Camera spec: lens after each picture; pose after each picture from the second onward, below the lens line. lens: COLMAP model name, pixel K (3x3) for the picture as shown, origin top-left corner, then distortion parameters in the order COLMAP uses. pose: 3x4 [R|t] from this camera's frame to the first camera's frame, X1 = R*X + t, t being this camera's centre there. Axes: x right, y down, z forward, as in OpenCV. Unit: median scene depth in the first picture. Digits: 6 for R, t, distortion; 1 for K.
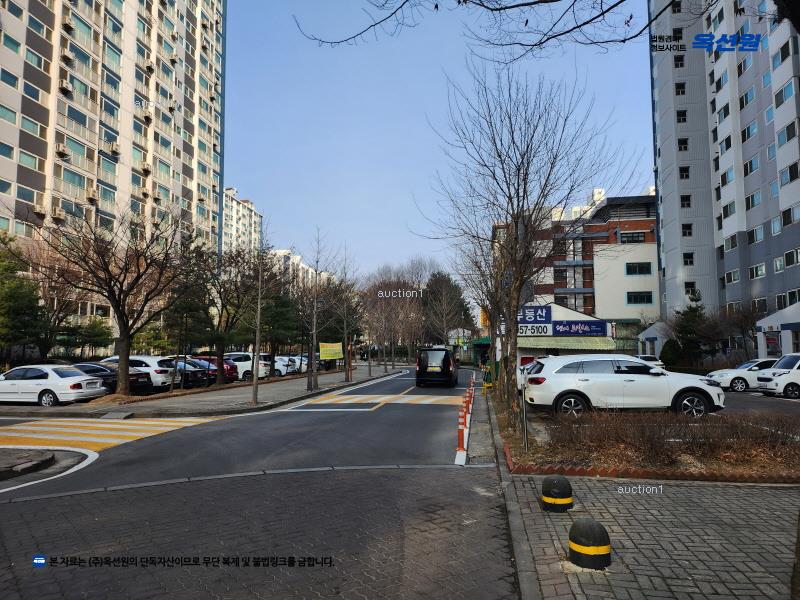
lens RADIAL K [[559.7, 0, 394.8], [0, 559.7, 304.4], [0, 0, 1]] dist [0.052518, -0.057226]
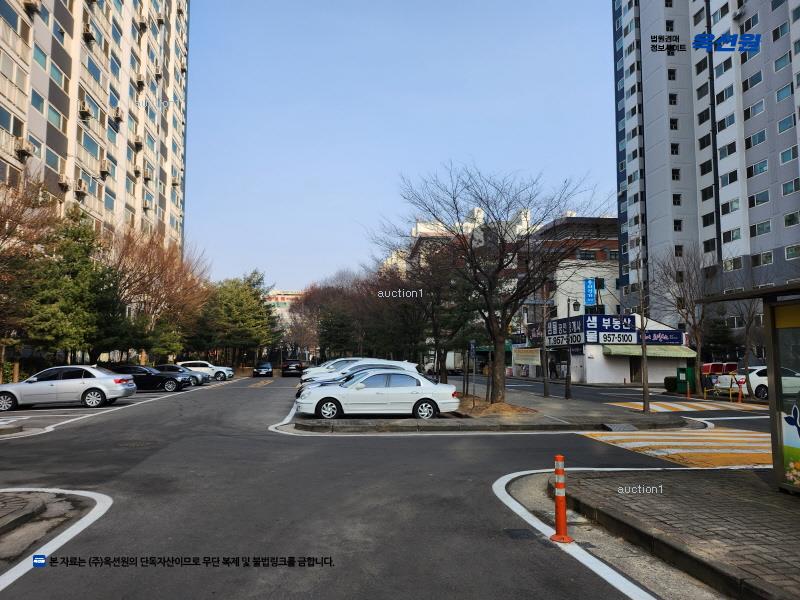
lens RADIAL K [[573.6, 0, 399.0], [0, 573.6, 307.4], [0, 0, 1]] dist [0.000140, -0.002725]
pose [[0.959096, 0.028477, 0.281645, -0.388106], [-0.025220, 0.999567, -0.015184, 0.013131], [-0.281956, 0.007460, 0.959398, 0.087274]]
